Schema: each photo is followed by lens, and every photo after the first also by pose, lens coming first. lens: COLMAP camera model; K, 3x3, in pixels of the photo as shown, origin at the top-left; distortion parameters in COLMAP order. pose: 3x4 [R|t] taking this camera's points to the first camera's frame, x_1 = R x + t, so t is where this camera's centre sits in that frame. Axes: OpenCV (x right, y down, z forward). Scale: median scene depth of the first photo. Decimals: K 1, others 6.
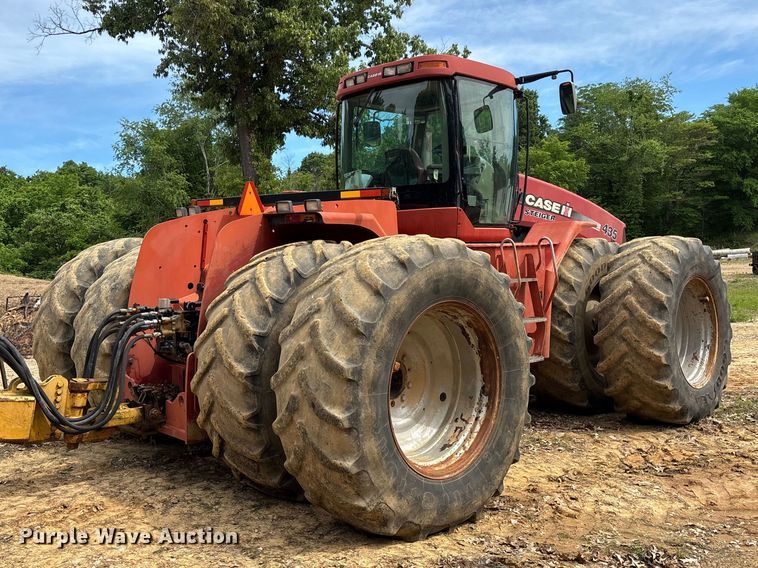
lens RADIAL K [[761.9, 0, 354.6], [0, 761.9, 240.5], [0, 0, 1]] dist [0.049253, -0.027544]
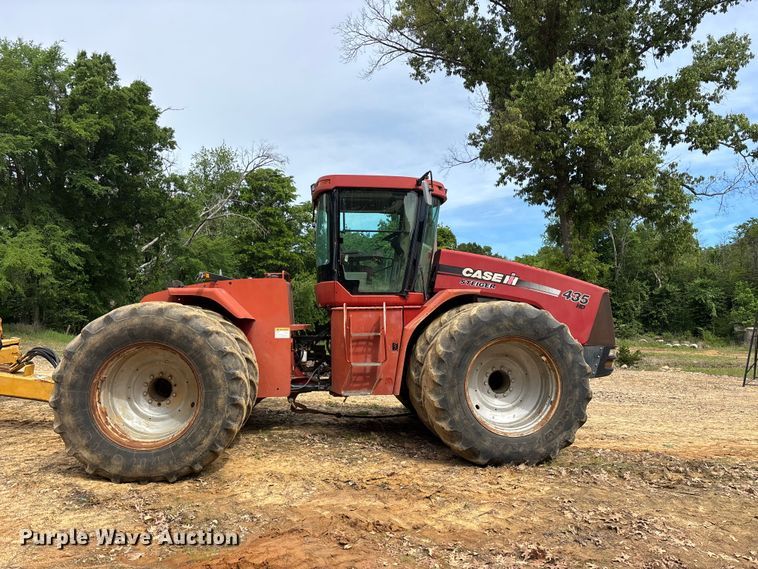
lens RADIAL K [[573.0, 0, 379.0], [0, 573.0, 284.5], [0, 0, 1]] dist [0.029426, -0.008851]
pose [[0.785876, -0.022125, -0.617988, 0.804188], [0.001034, 0.999405, -0.034465, -0.001239], [0.618383, 0.026447, 0.785432, 0.206604]]
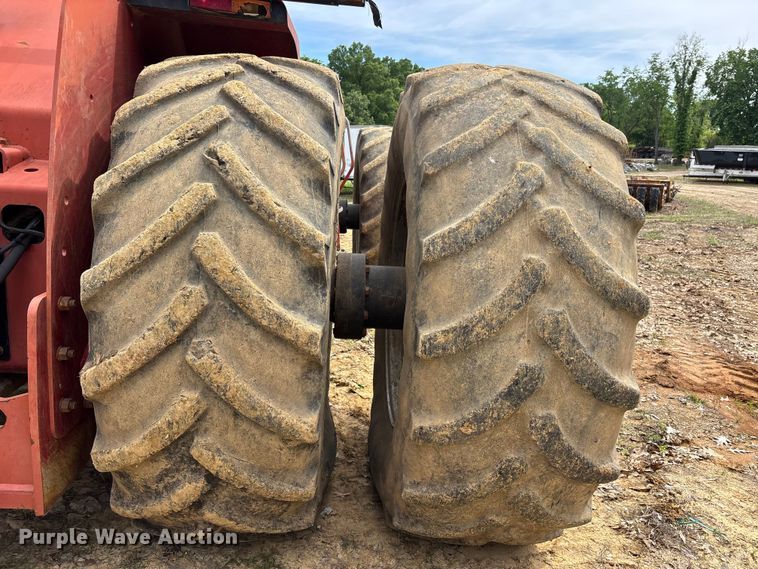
lens RADIAL K [[554.5, 0, 379.0], [0, 554.5, 263.7], [0, 0, 1]] dist [0.008077, -0.000331]
pose [[0.642052, -0.085815, 0.761843, -0.222507], [-0.063966, 0.984255, 0.164776, 0.050203], [-0.763988, -0.154527, 0.626453, 0.484734]]
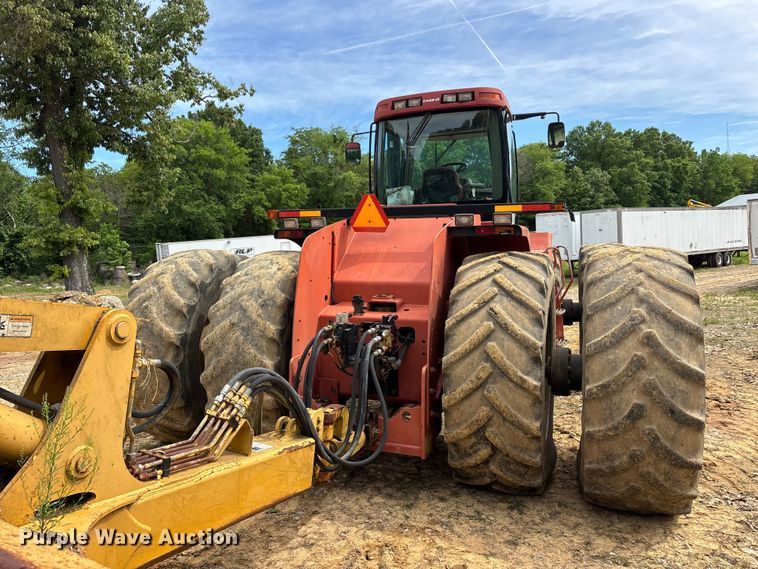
lens RADIAL K [[573.0, 0, 379.0], [0, 573.0, 284.5], [0, 0, 1]] dist [0.029426, -0.008851]
pose [[0.895717, -0.038015, 0.442997, -0.412249], [0.006454, 0.997345, 0.072535, -0.009742], [-0.444578, -0.062112, 0.893584, 0.261833]]
